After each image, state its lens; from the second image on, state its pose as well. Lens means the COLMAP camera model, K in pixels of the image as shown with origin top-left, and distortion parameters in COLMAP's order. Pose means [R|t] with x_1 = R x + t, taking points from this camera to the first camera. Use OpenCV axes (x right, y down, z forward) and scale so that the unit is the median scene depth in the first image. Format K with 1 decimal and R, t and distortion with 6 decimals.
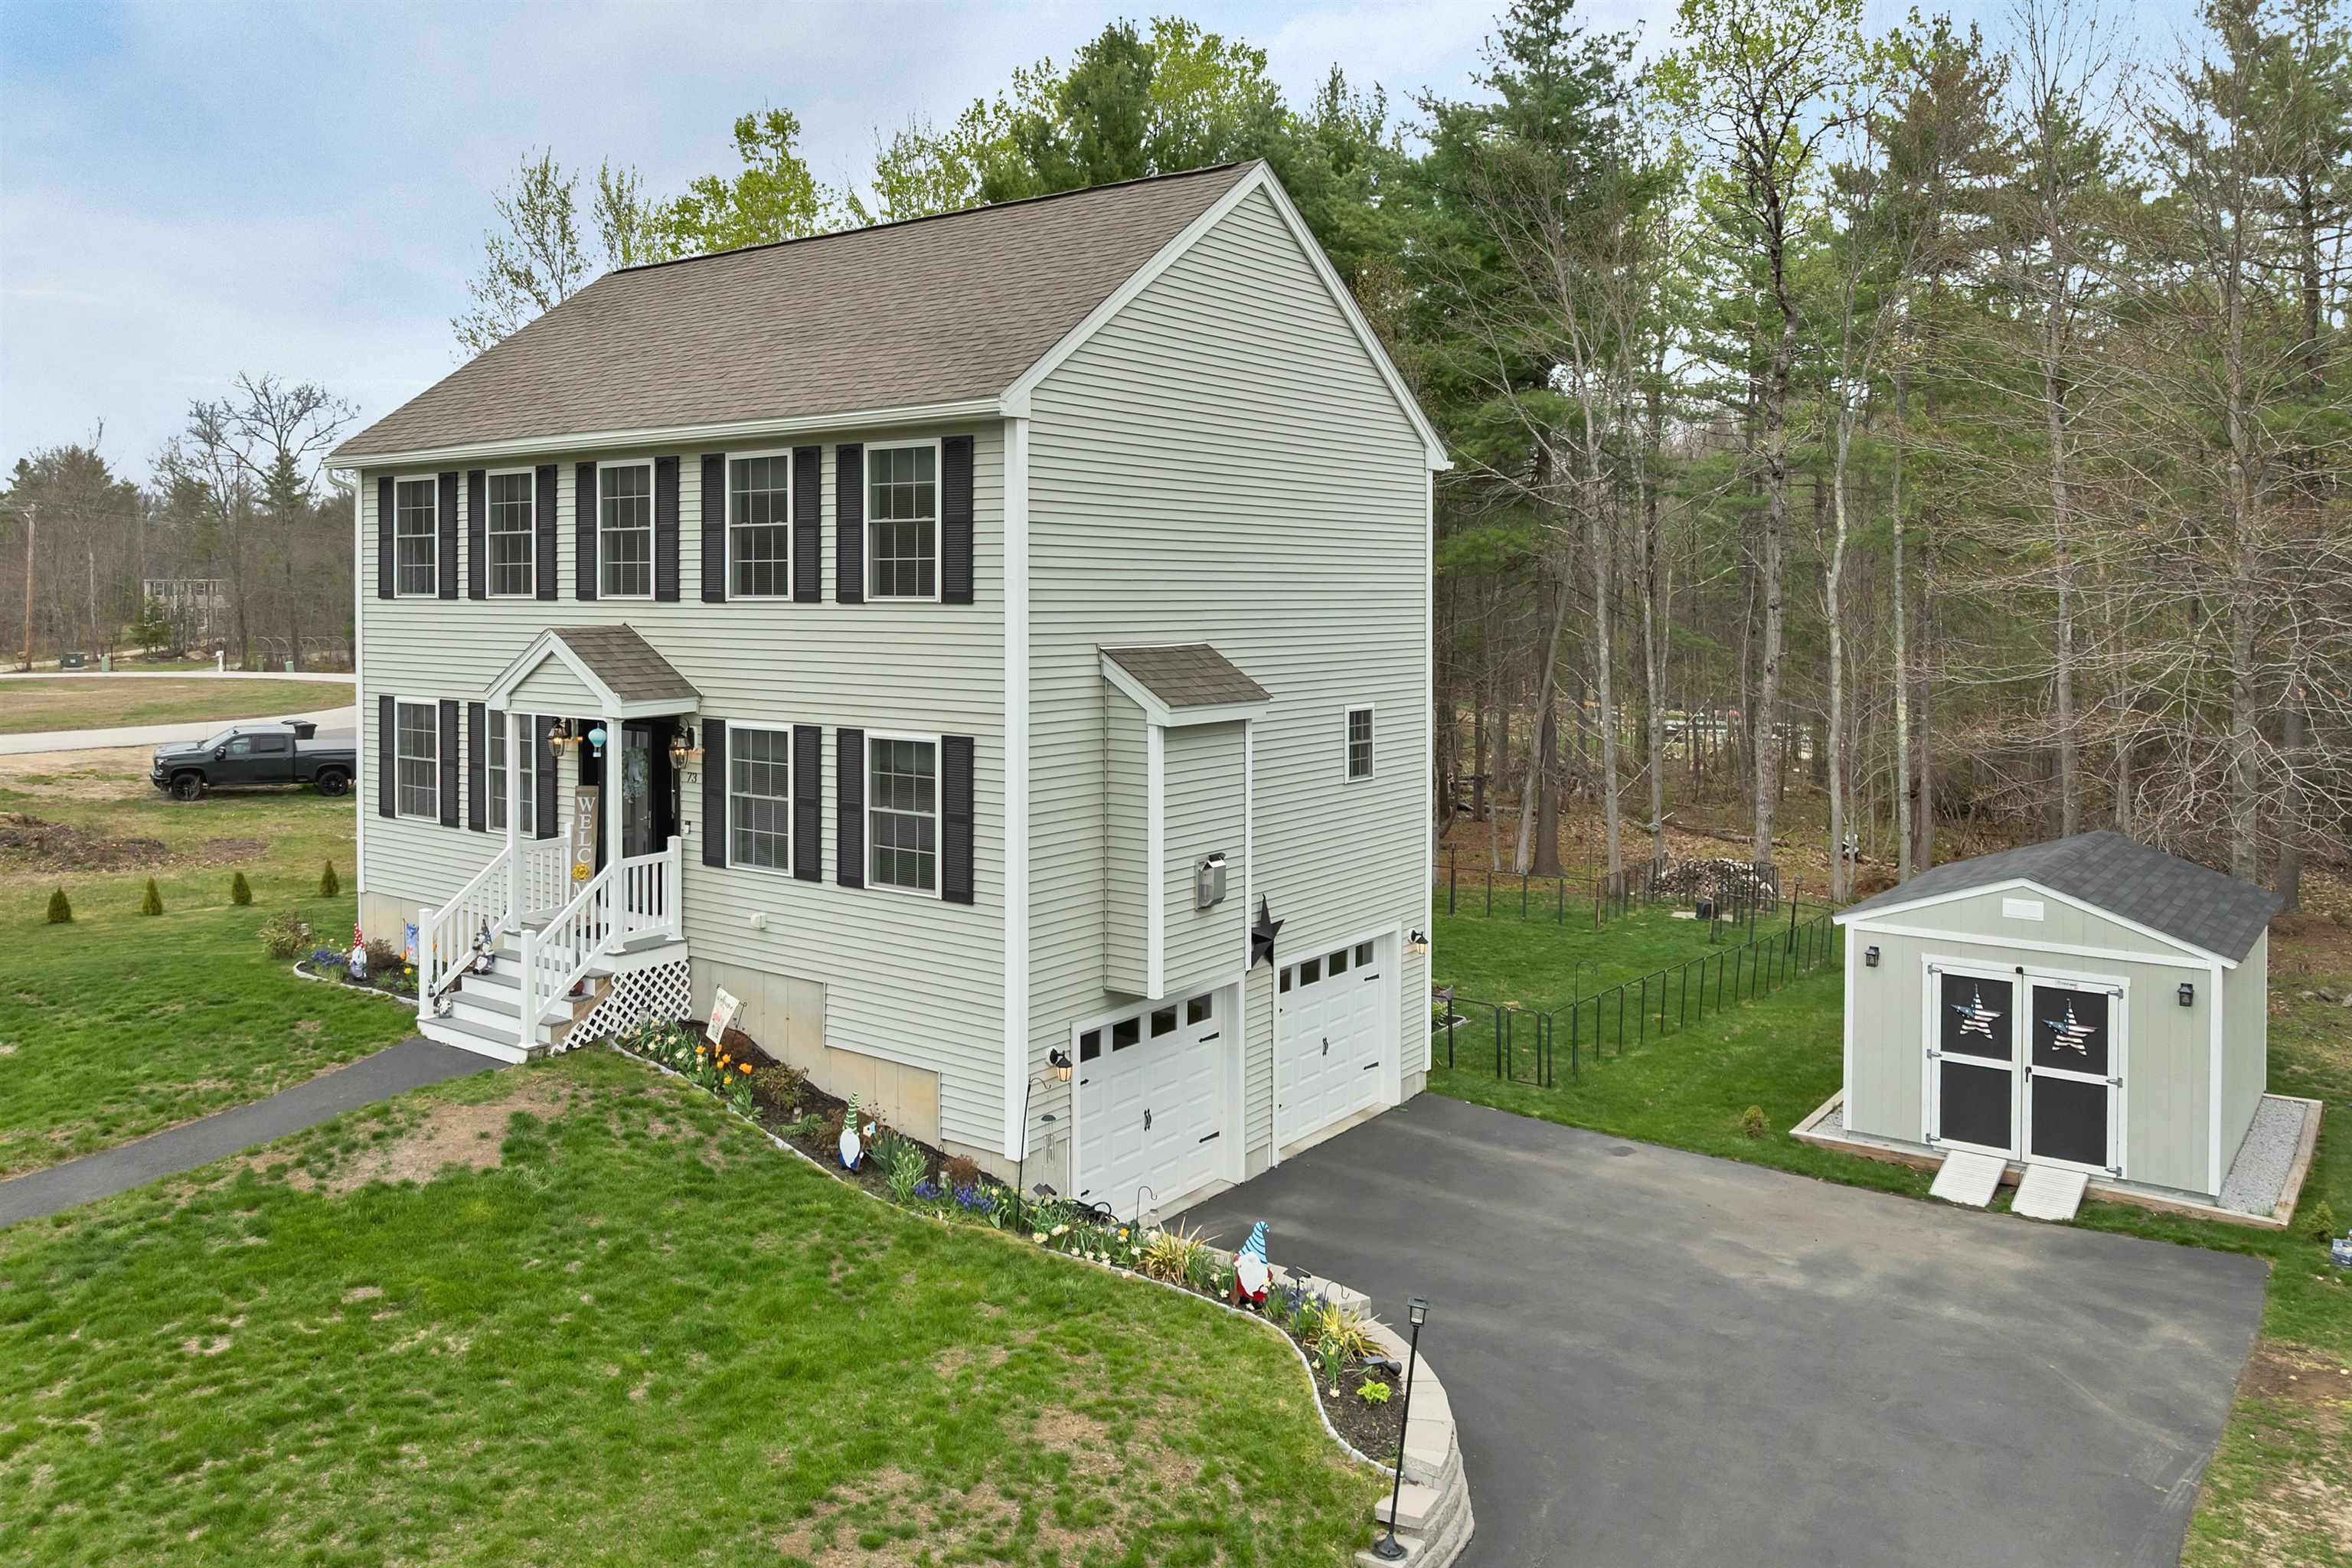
lens RADIAL K [[1740.3, 0, 1187.4], [0, 1740.3, 638.7], [0, 0, 1]] dist [-0.030698, -0.008547]
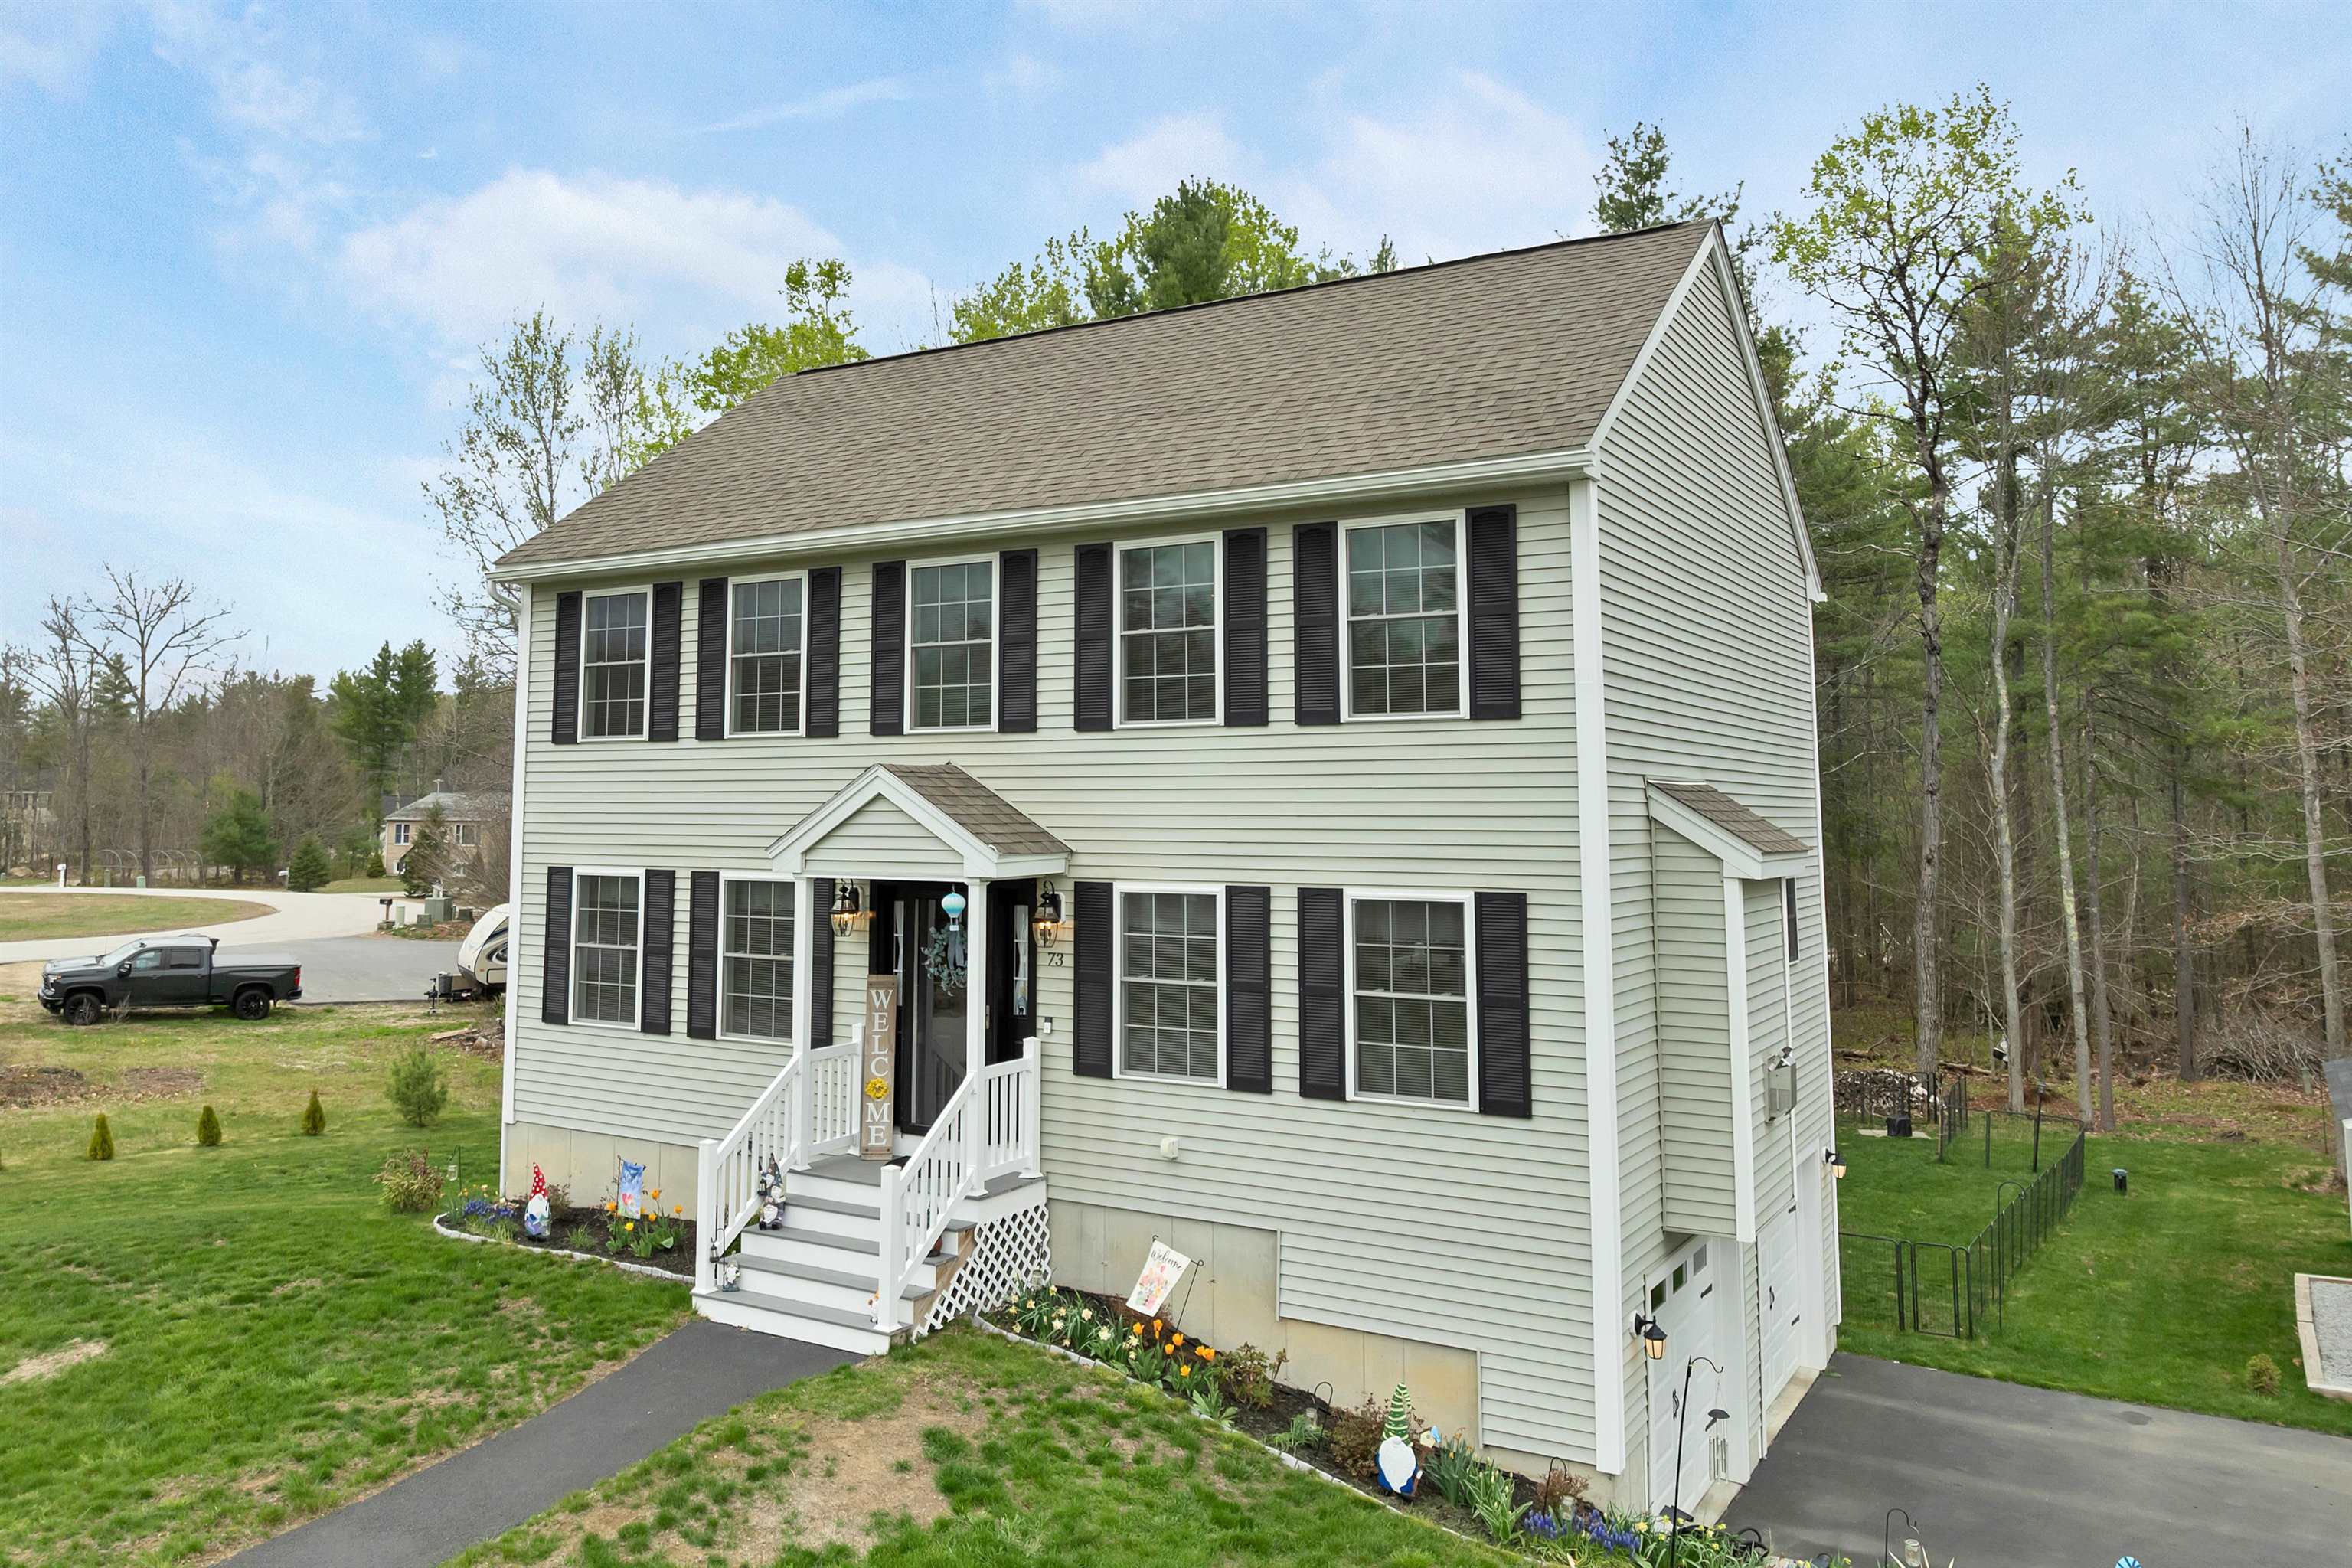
lens RADIAL K [[1740.3, 0, 1159.0], [0, 1740.3, 631.5], [0, 0, 1]] dist [-0.030698, -0.008547]
pose [[0.996553, 0.008767, 0.082488, -0.301243], [0.002342, 0.991031, -0.133615, 0.038472], [-0.082920, 0.133348, 0.987594, 0.212585]]
